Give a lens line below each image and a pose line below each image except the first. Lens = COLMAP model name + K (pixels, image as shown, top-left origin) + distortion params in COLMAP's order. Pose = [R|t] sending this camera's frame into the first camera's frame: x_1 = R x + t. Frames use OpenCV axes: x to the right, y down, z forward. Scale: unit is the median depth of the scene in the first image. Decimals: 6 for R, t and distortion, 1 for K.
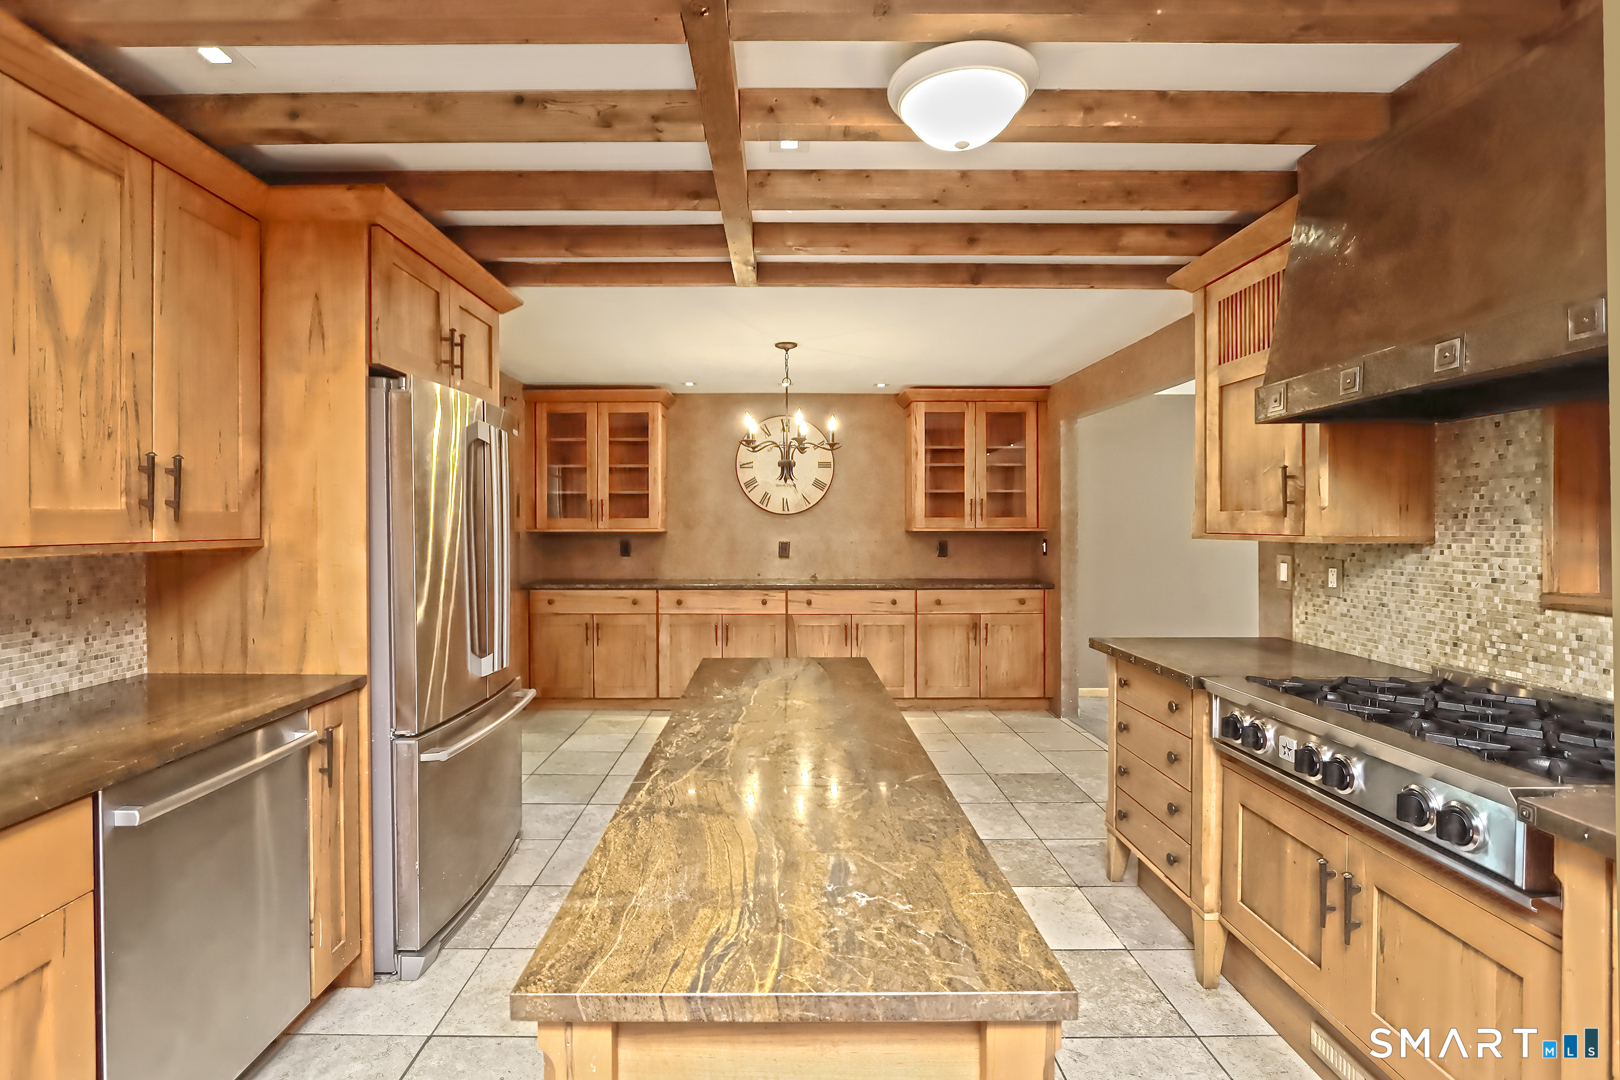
lens RADIAL K [[763.8, 0, 780.6], [0, 763.8, 511.1], [0, 0, 1]] dist [-0.022141, 0.001271]
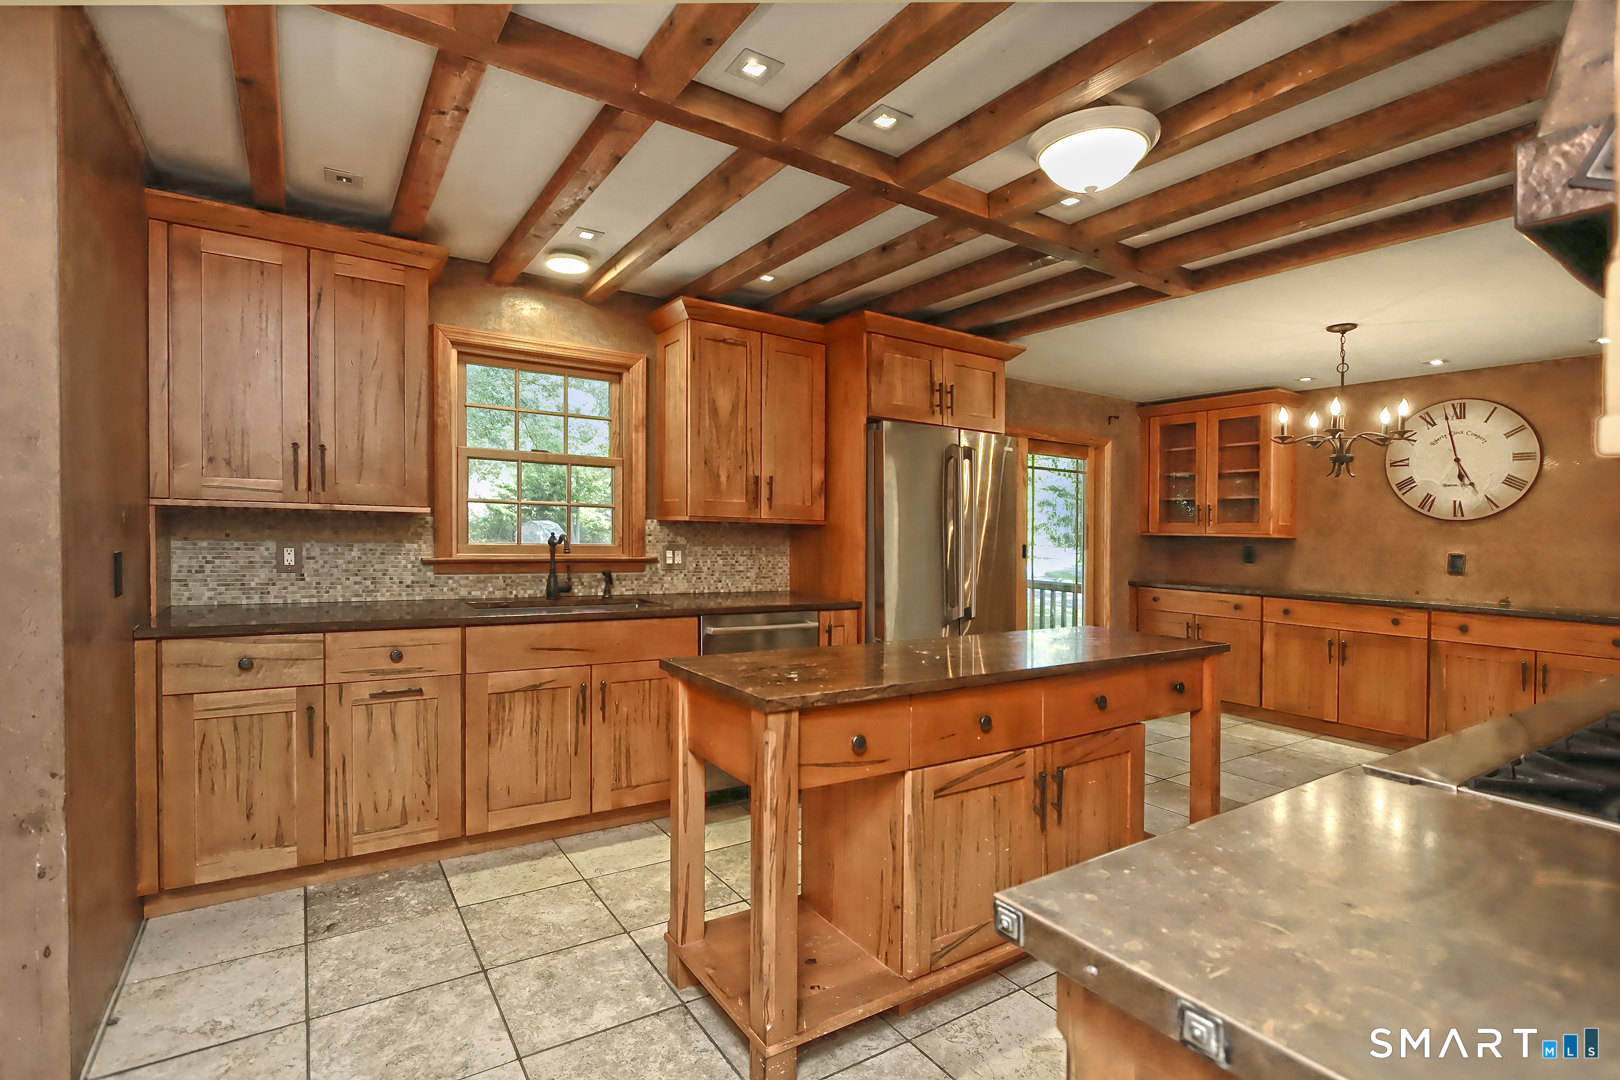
lens RADIAL K [[763.8, 0, 808.3], [0, 763.8, 540.5], [0, 0, 1]] dist [-0.022141, 0.001271]
pose [[0.551951, 0.022698, -0.833568, 0.322501], [-0.011836, 0.999742, 0.019386, 0.019779], [0.833793, -0.000834, 0.552077, -0.015622]]
